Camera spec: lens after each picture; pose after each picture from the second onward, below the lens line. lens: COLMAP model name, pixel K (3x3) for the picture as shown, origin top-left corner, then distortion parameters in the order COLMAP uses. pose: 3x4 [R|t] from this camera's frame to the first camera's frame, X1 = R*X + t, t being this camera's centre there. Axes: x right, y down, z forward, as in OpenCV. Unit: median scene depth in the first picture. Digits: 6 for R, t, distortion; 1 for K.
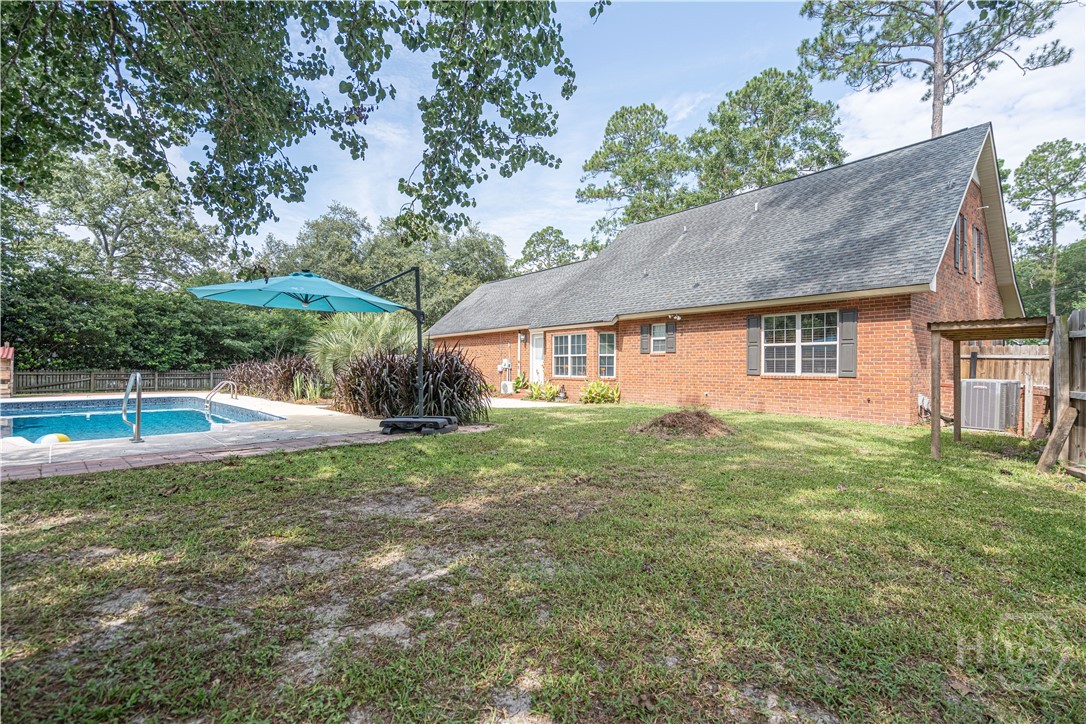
lens RADIAL K [[509.1, 0, 543.0], [0, 509.1, 362.0], [0, 0, 1]] dist [-0.001906, -0.000158]
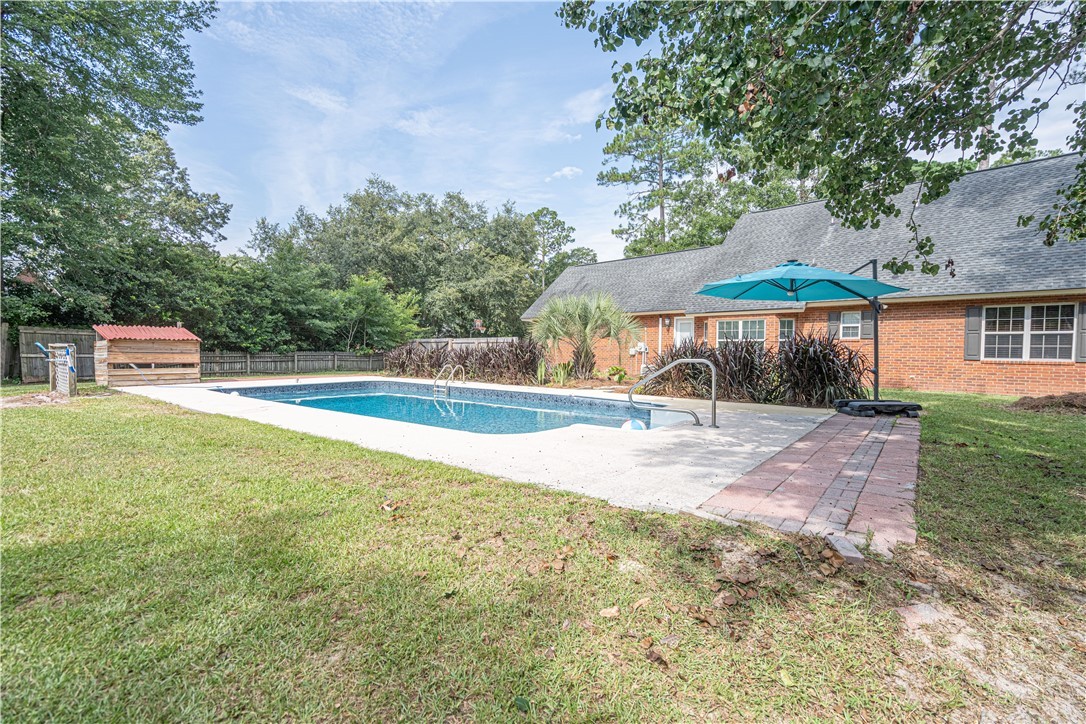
lens RADIAL K [[513.8, 0, 543.0], [0, 513.8, 362.0], [0, 0, 1]] dist [-0.000491, 0.000102]
pose [[0.993308, 0.002094, 0.115480, -0.468957], [-0.006091, 0.999394, 0.034264, -0.001946], [-0.115338, -0.034738, 0.992719, -0.000716]]
